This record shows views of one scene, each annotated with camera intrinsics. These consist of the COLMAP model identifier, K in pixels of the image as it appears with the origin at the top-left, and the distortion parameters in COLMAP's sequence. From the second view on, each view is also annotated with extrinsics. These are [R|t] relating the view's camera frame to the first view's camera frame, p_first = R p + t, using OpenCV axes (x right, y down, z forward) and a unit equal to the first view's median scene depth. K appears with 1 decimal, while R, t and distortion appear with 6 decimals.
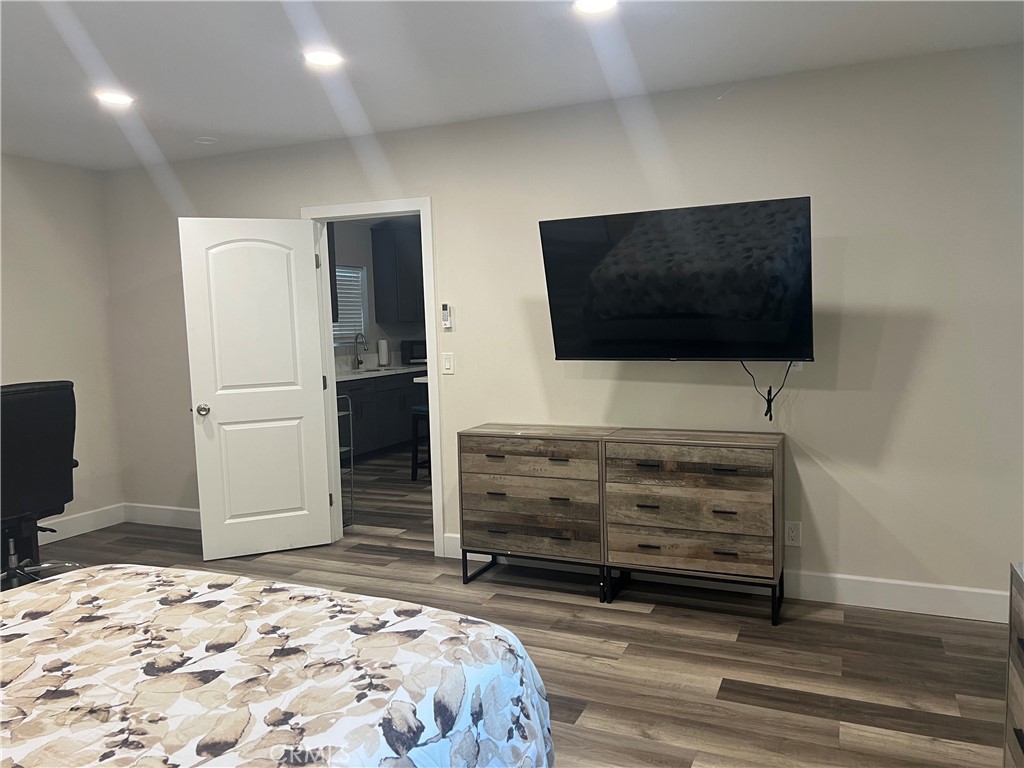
lens RADIAL K [[767.5, 0, 509.7], [0, 767.5, 388.1], [0, 0, 1]] dist [0.061709, -0.067344]
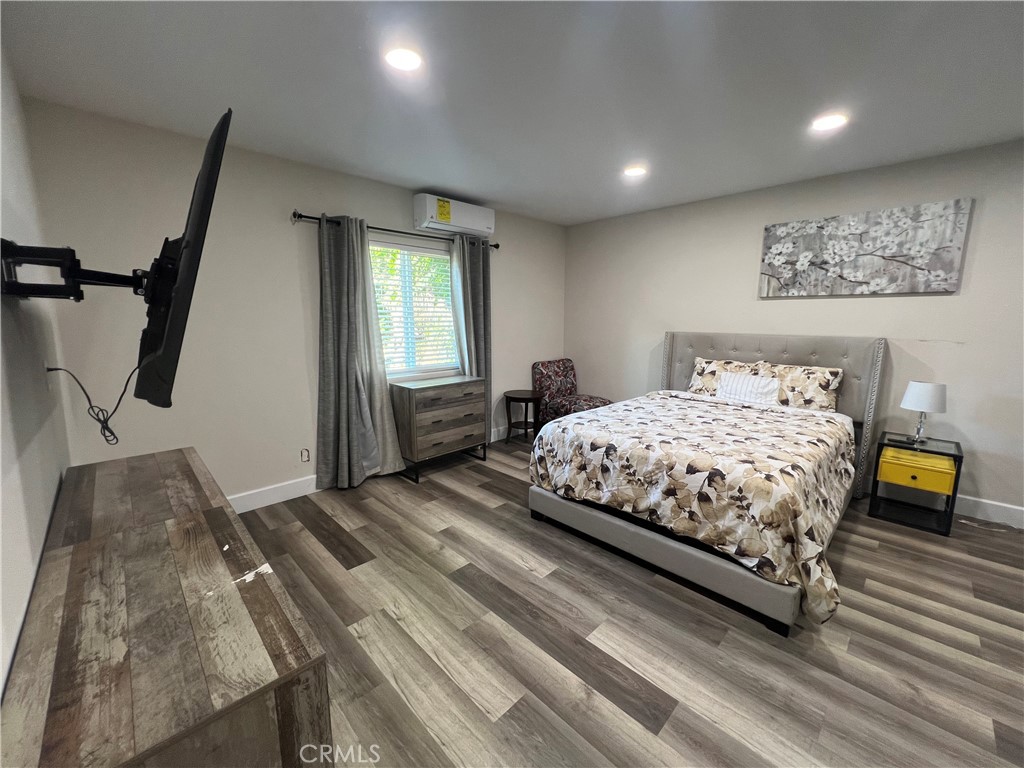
lens RADIAL K [[410.4, 0, 510.7], [0, 410.4, 382.1], [0, 0, 1]] dist [-0.005375, 0.001601]
pose [[-0.928027, -0.034527, 0.370909, -0.219433], [0.054132, 0.972627, 0.225979, -0.097812], [-0.368558, 0.229793, -0.900755, 1.181636]]
